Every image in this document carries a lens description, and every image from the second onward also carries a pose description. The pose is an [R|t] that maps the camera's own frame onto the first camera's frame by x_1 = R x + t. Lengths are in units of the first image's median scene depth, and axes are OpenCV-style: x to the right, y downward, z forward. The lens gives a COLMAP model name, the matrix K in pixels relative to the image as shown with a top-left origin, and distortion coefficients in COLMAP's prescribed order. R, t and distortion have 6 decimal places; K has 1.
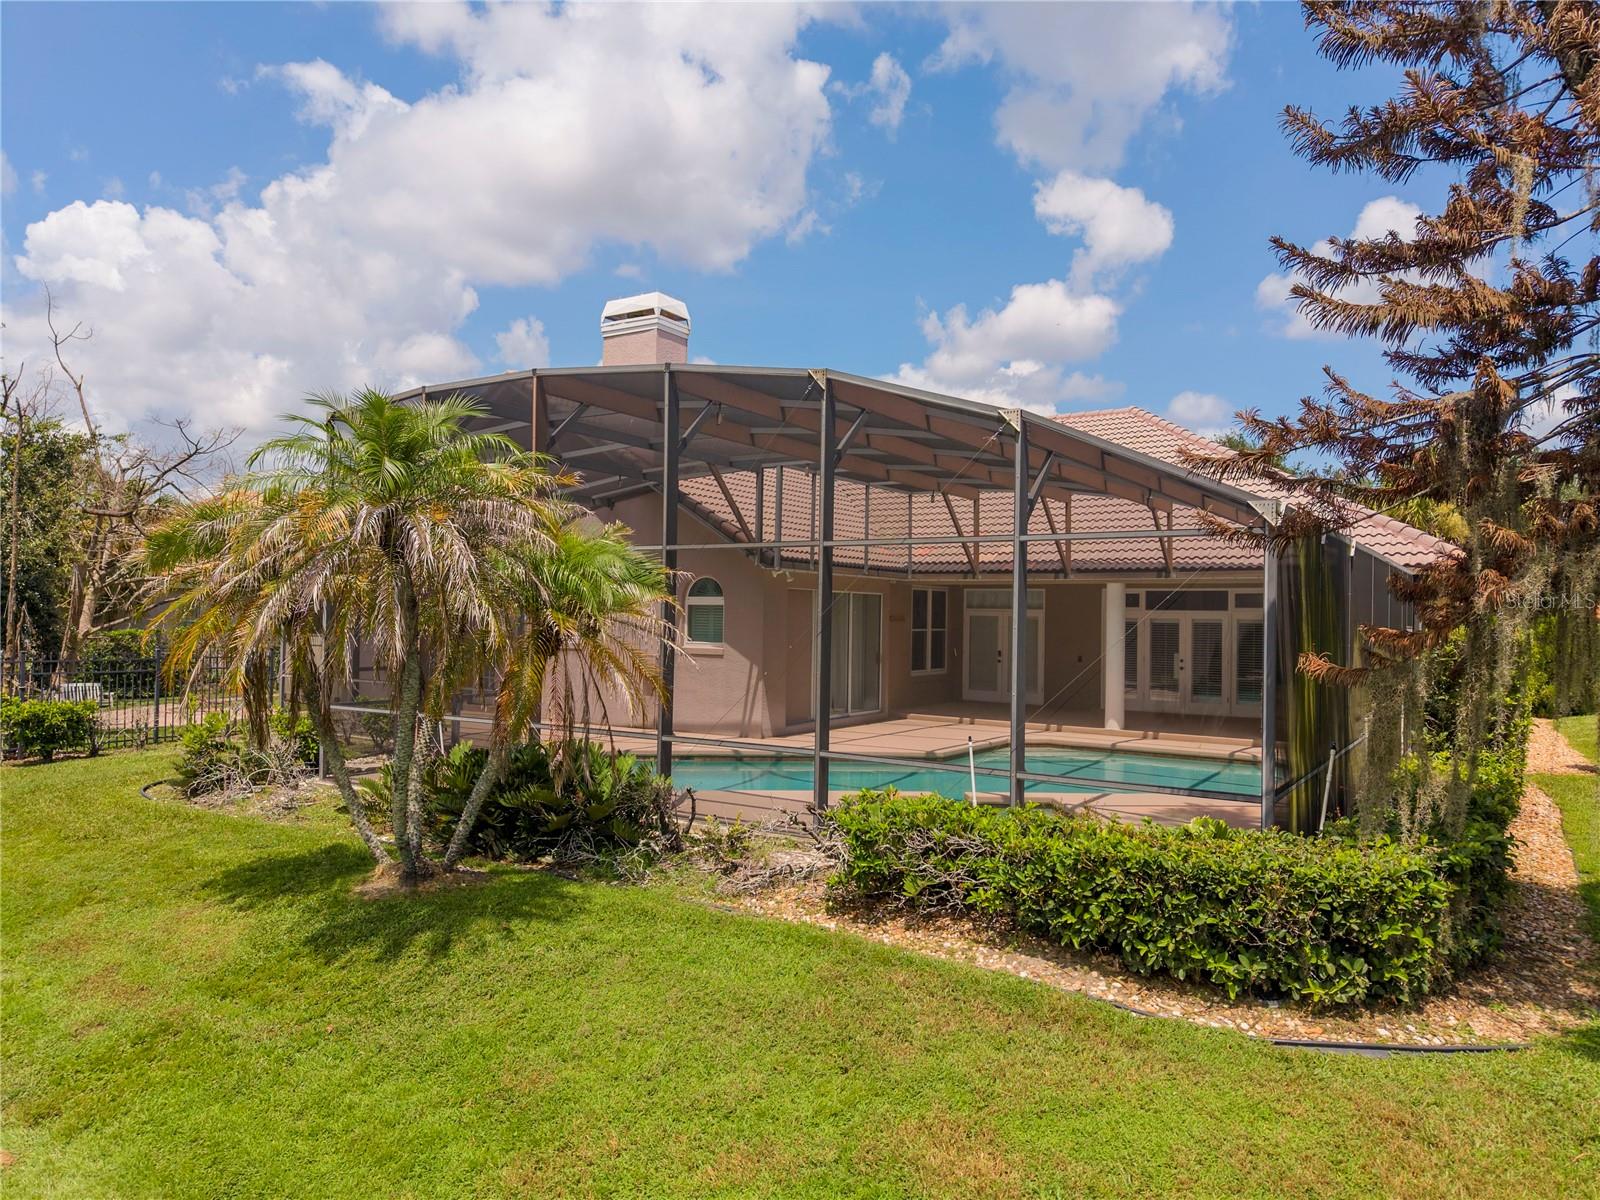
lens RADIAL K [[1073.3, 0, 793.0], [0, 1073.3, 606.5], [0, 0, 1]] dist [0.057971, -0.076385]
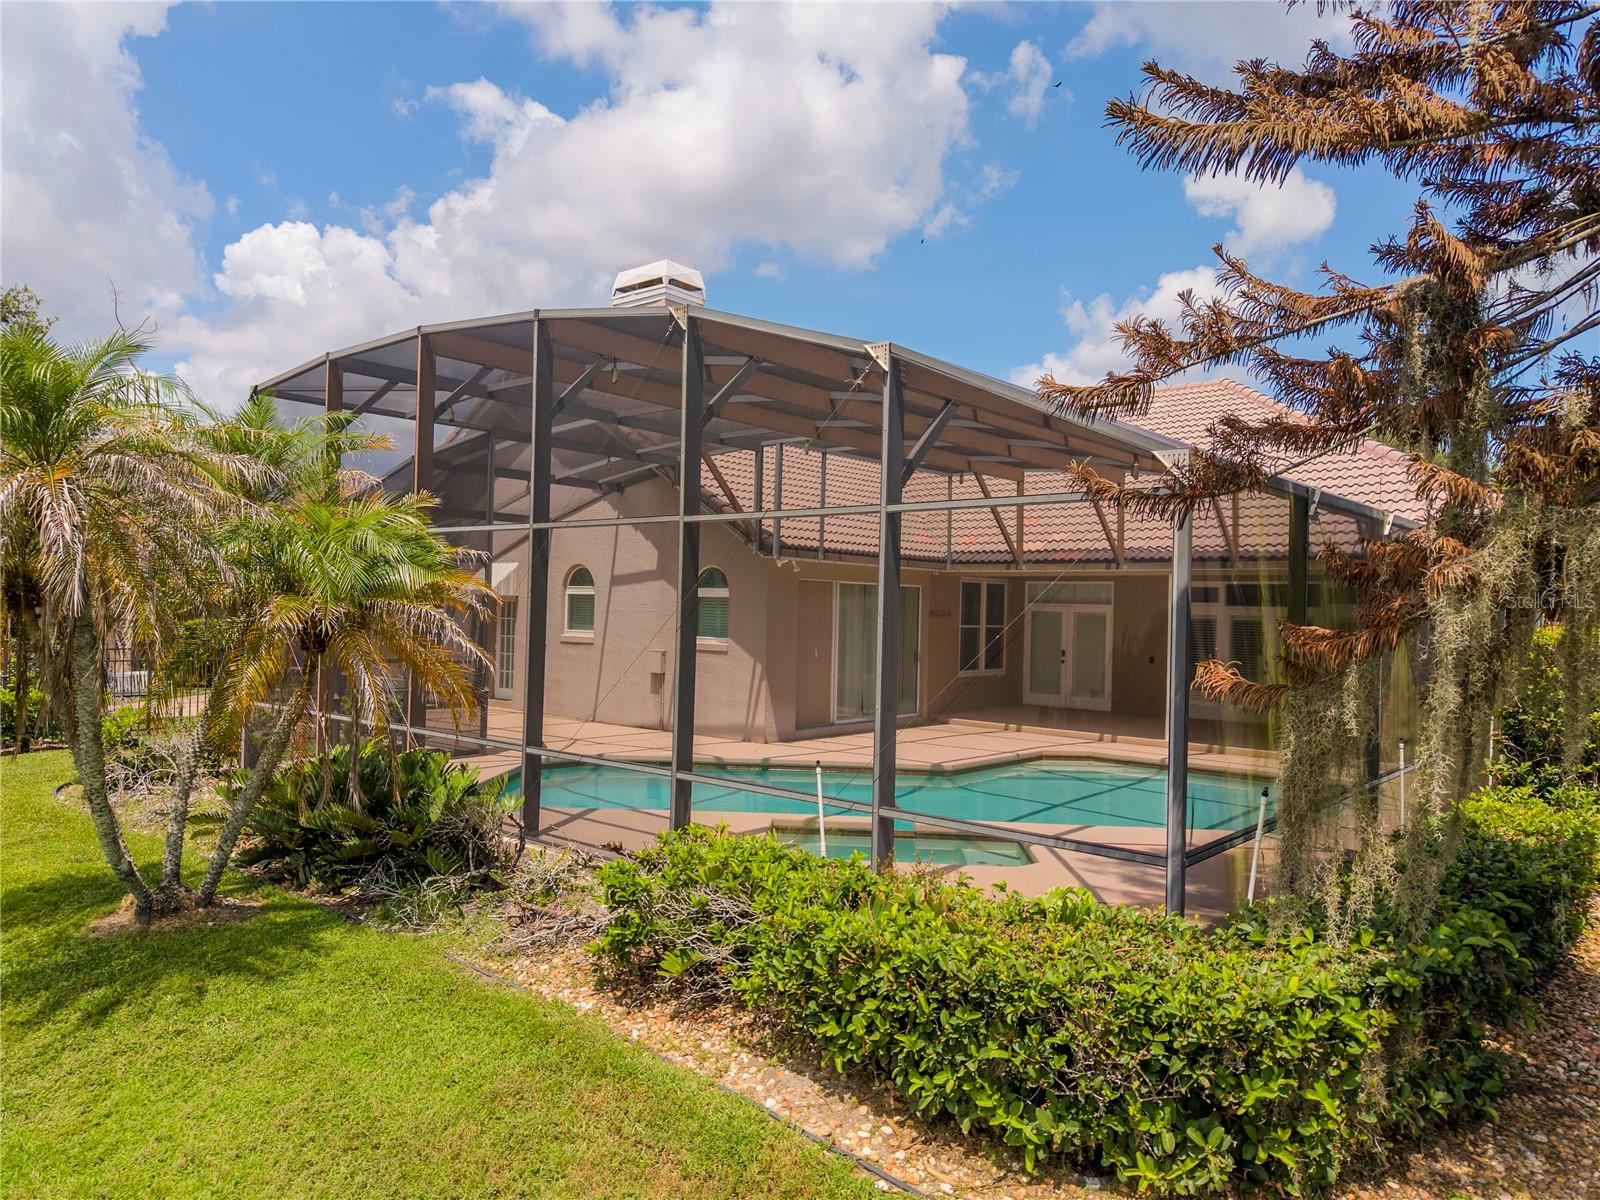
lens RADIAL K [[1068.5, 0, 800.7], [0, 1068.5, 604.0], [0, 0, 1]] dist [0.024711, -0.027424]
pose [[0.992239, 0.006815, -0.124162, 0.243186], [-0.006591, 0.999976, 0.002218, 0.005130], [0.124174, -0.001382, 0.992259, 0.224478]]
